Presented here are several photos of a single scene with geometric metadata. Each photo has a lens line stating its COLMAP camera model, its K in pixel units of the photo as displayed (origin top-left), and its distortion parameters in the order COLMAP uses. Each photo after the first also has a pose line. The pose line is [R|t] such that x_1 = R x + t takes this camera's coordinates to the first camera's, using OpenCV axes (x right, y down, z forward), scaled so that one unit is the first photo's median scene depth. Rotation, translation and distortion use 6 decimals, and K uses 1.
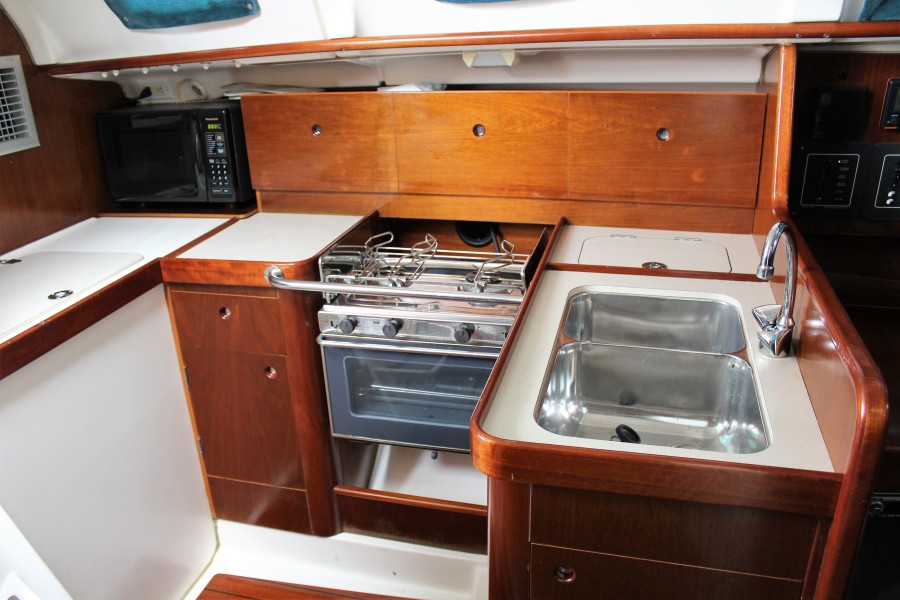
lens RADIAL K [[776.9, 0, 472.6], [0, 776.9, 315.3], [0, 0, 1]] dist [-0.155002, 0.123238]
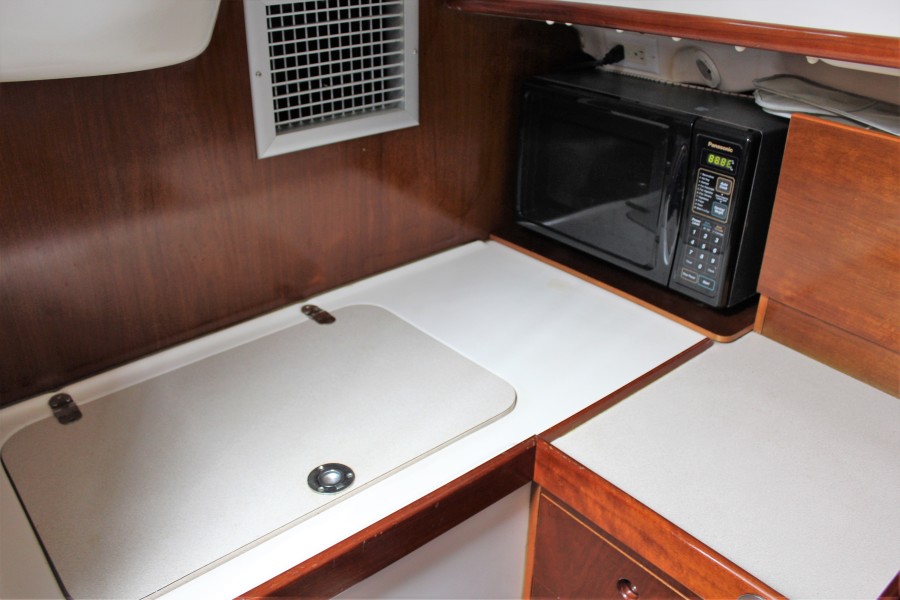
lens RADIAL K [[776.9, 0, 449.0], [0, 776.9, 304.4], [0, 0, 1]] dist [-0.155002, 0.123238]
pose [[0.810215, 0.312327, -0.495988, -0.205407], [-0.254718, 0.949740, 0.181967, -0.203202], [0.527893, -0.021095, 0.849049, 0.471177]]
